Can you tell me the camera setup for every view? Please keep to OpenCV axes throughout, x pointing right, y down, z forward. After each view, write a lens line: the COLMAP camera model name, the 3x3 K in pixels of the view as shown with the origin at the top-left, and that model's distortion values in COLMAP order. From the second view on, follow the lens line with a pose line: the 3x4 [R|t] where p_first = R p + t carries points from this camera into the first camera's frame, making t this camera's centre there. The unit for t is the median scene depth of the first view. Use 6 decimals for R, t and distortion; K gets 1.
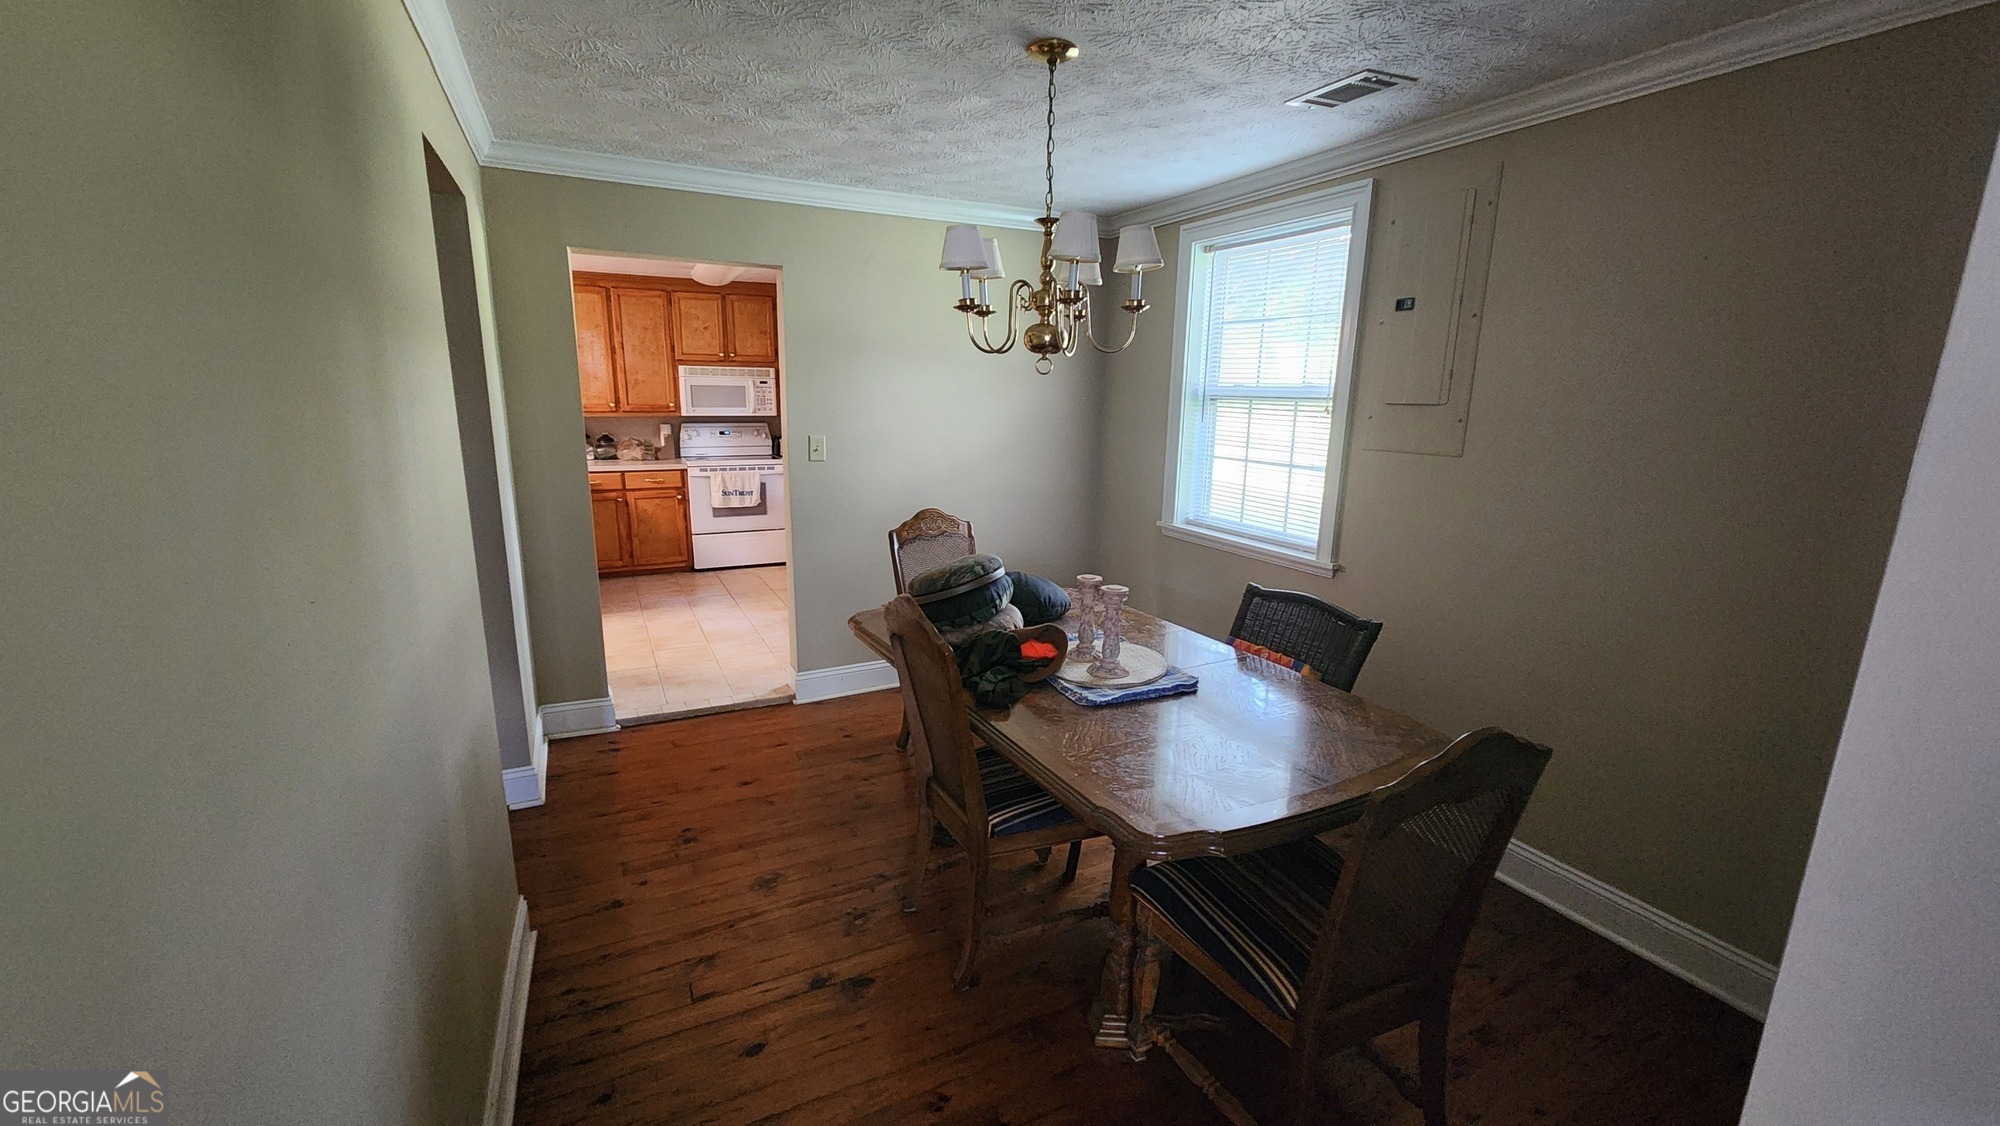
lens RADIAL K [[810.6, 0, 1002.2], [0, 810.6, 568.1], [0, 0, 1]] dist [0.001015, 0.000023]
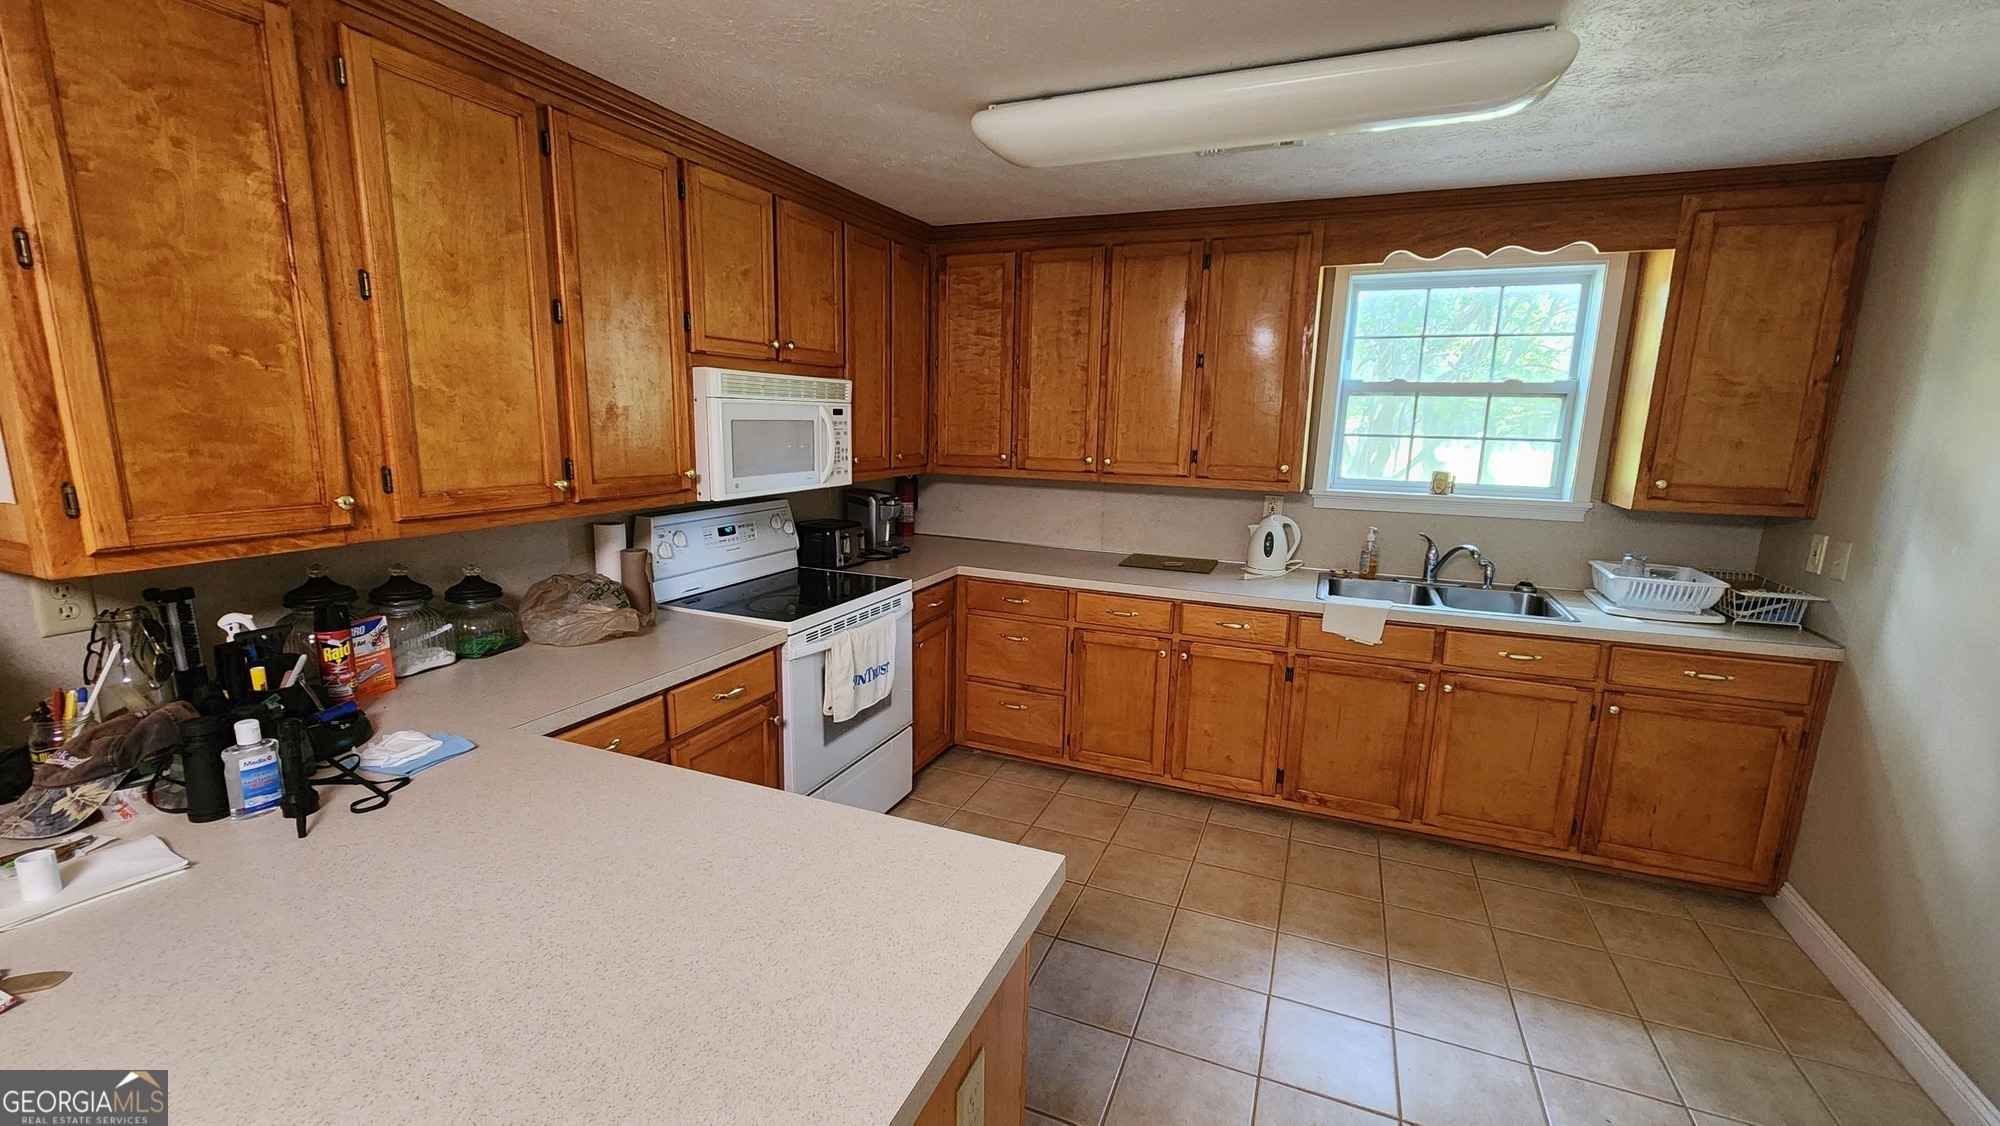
lens RADIAL K [[810.6, 0, 1000.8], [0, 810.6, 565.3], [0, 0, 1]] dist [0.001015, 0.000023]
pose [[0.758073, -0.114491, 0.642041, -0.541796], [0.127489, 0.991492, 0.026277, -0.151963], [-0.639587, 0.061933, 0.766220, 0.632342]]
